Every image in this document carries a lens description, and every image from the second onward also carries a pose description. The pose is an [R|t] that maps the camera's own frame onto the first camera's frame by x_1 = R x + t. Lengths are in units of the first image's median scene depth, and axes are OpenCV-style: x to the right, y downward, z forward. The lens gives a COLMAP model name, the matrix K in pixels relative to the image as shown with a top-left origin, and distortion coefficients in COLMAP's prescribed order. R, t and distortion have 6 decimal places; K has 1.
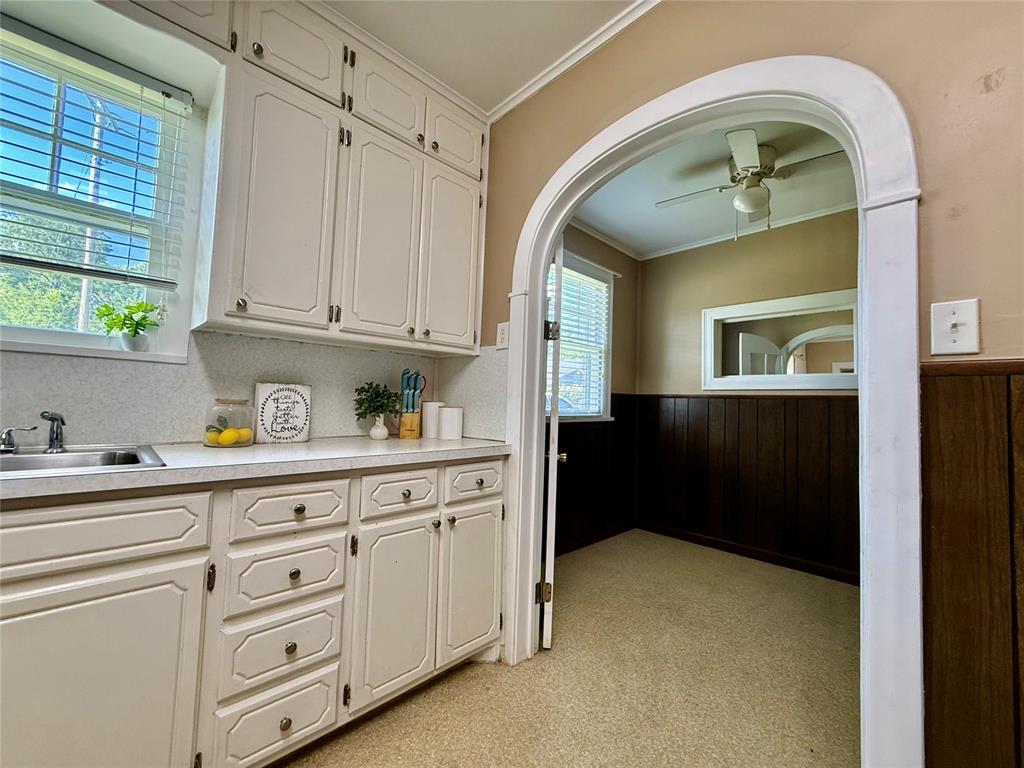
lens RADIAL K [[409.8, 0, 509.2], [0, 409.8, 383.6], [0, 0, 1]] dist [-0.000610, 0.000064]
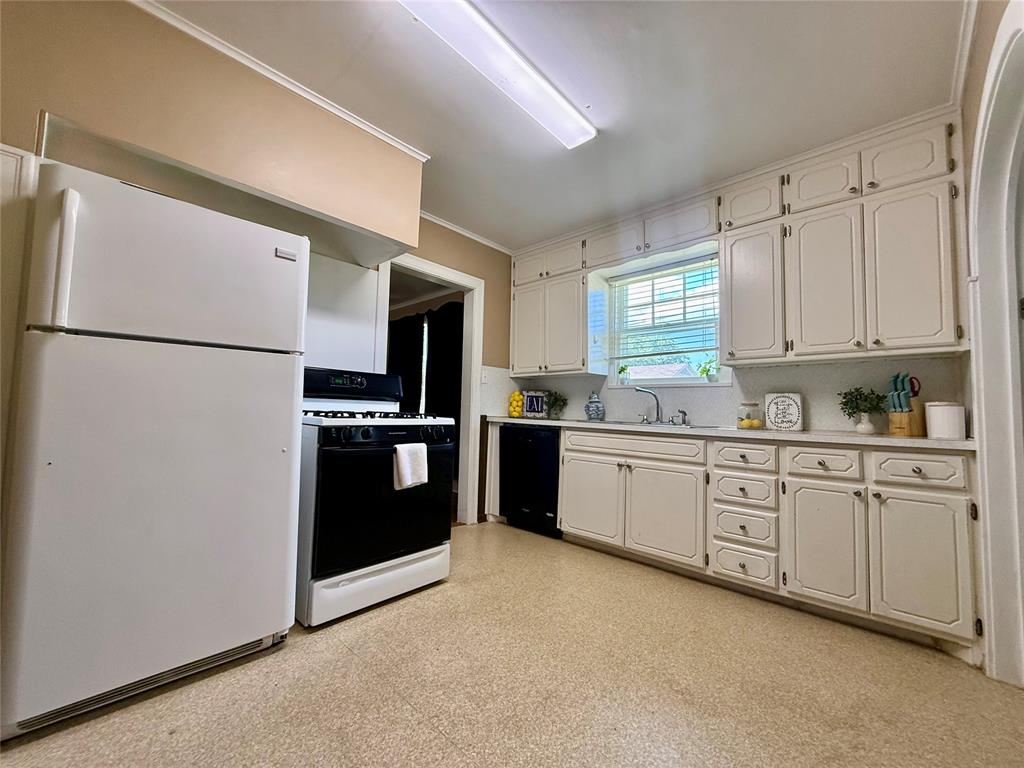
lens RADIAL K [[409.8, 0, 509.2], [0, 409.8, 383.6], [0, 0, 1]] dist [-0.000610, 0.000064]
pose [[0.045446, -0.094901, -0.994449, 1.032896], [0.025069, 0.995272, -0.093834, 0.090210], [0.998652, -0.020665, 0.047610, -0.134292]]
